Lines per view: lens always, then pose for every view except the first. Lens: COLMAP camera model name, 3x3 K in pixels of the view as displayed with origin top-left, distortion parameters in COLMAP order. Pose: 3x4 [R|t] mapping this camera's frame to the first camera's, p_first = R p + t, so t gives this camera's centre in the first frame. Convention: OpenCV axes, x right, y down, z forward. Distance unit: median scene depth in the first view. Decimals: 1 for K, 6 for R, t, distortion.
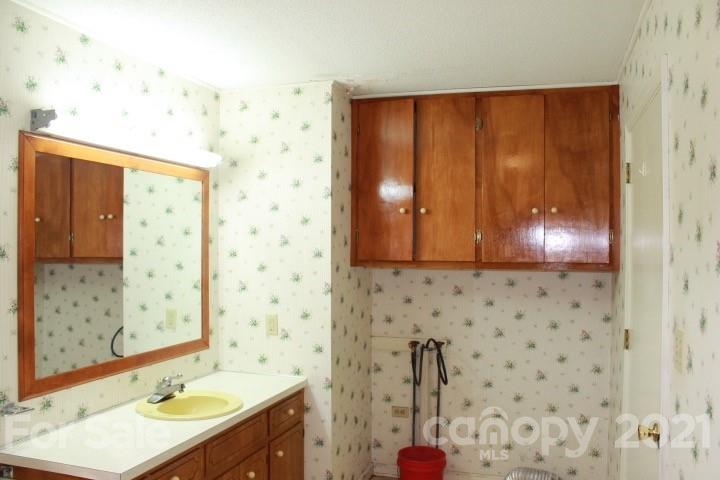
lens RADIAL K [[607.1, 0, 361.4], [0, 607.1, 243.7], [0, 0, 1]] dist [-0.152431, 0.129489]
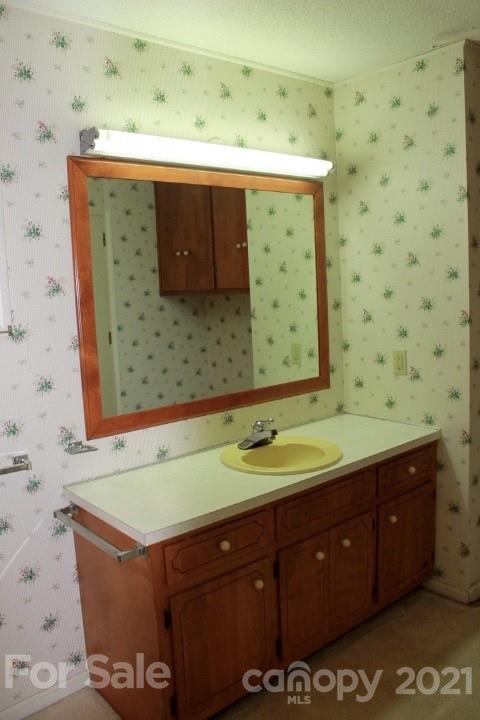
lens RADIAL K [[607.1, 0, 242.4], [0, 607.1, 353.1], [0, 0, 1]] dist [-0.152431, 0.129489]
pose [[0.853659, 0.020584, -0.520425, 0.098661], [0.049665, 0.991448, 0.120679, 0.011569], [0.518459, -0.128866, 0.845337, 0.195888]]
